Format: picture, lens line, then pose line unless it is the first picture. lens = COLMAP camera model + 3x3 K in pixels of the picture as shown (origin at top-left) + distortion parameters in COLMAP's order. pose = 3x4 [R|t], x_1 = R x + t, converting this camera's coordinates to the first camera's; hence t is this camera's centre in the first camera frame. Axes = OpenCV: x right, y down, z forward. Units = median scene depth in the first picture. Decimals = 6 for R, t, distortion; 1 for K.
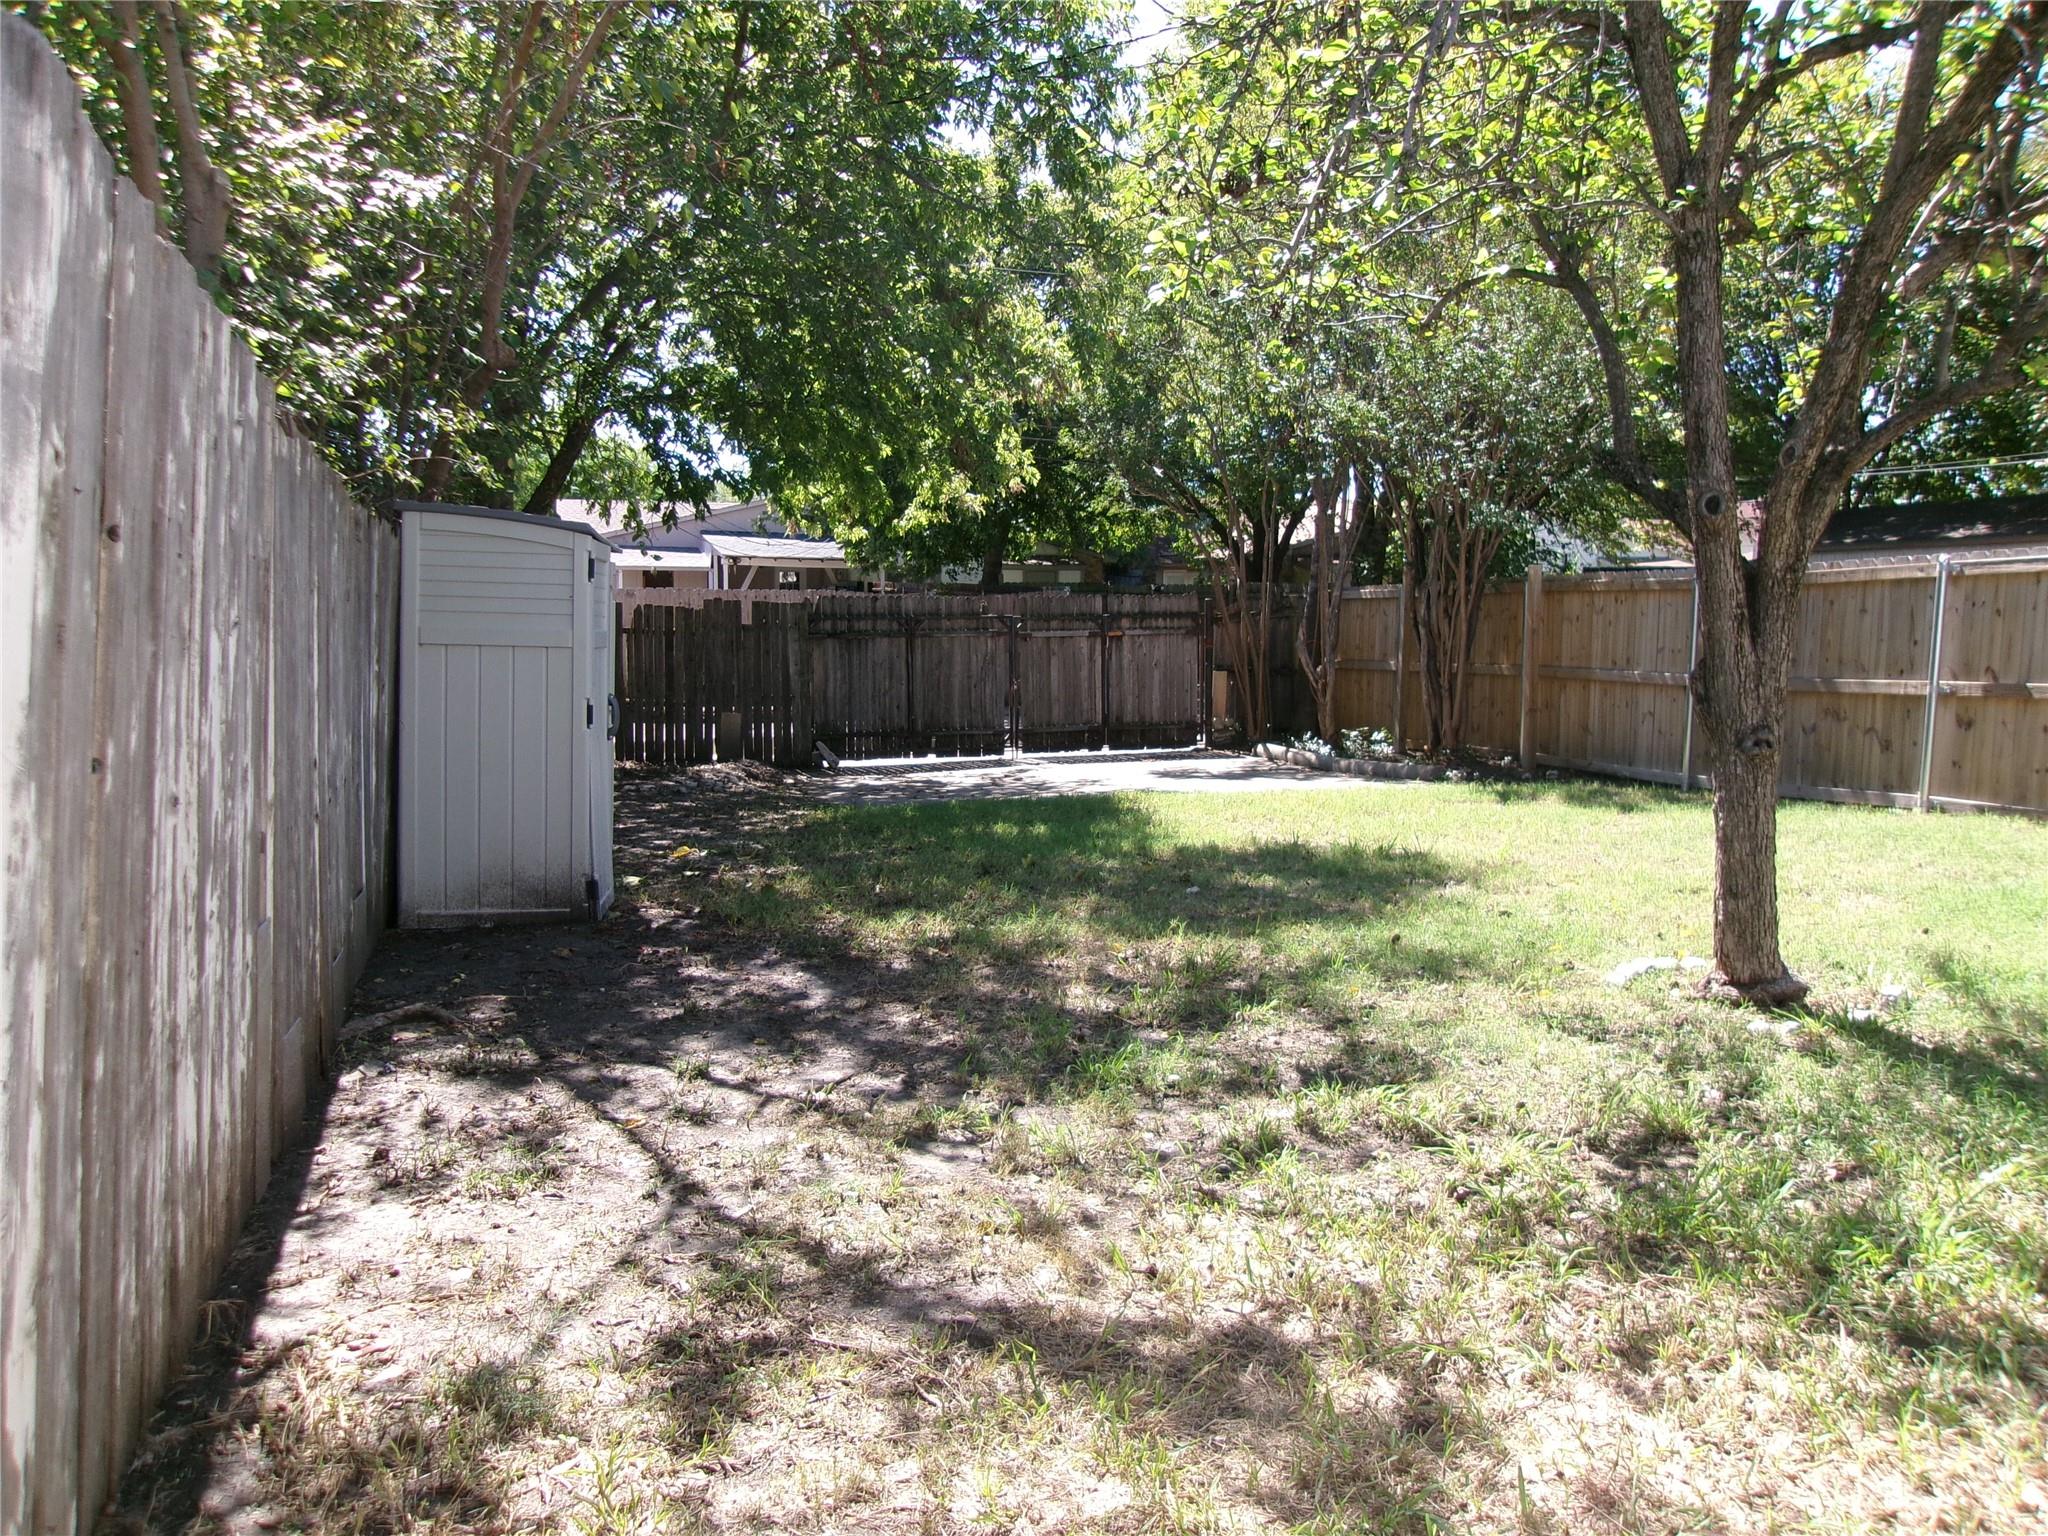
lens RADIAL K [[1575.0, 0, 1028.0], [0, 1575.0, 757.1], [0, 0, 1]] dist [-0.021141, 0.036452]
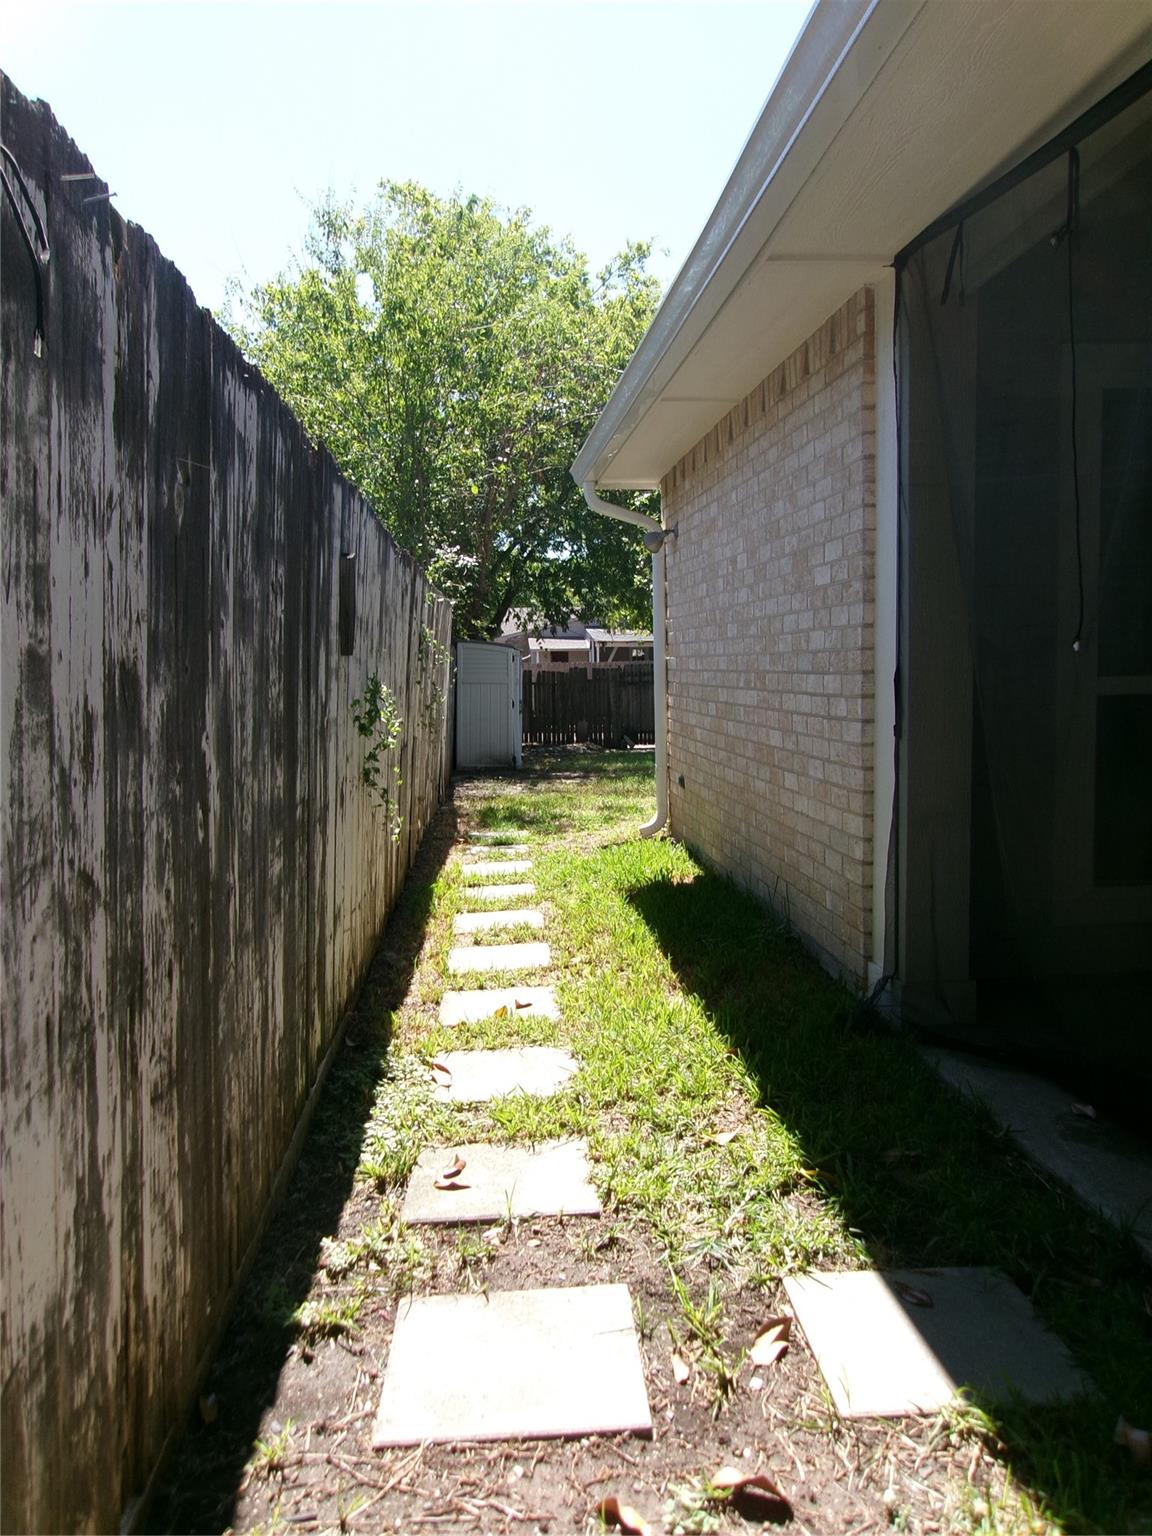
lens RADIAL K [[1181.3, 0, 578.1], [0, 1181.3, 768.6], [0, 0, 1]] dist [-0.021141, 0.036452]
pose [[0.974202, -0.020283, -0.224764, 0.057639], [0.017742, 0.999754, -0.013323, 0.020229], [0.224979, 0.008992, 0.974322, -0.195494]]
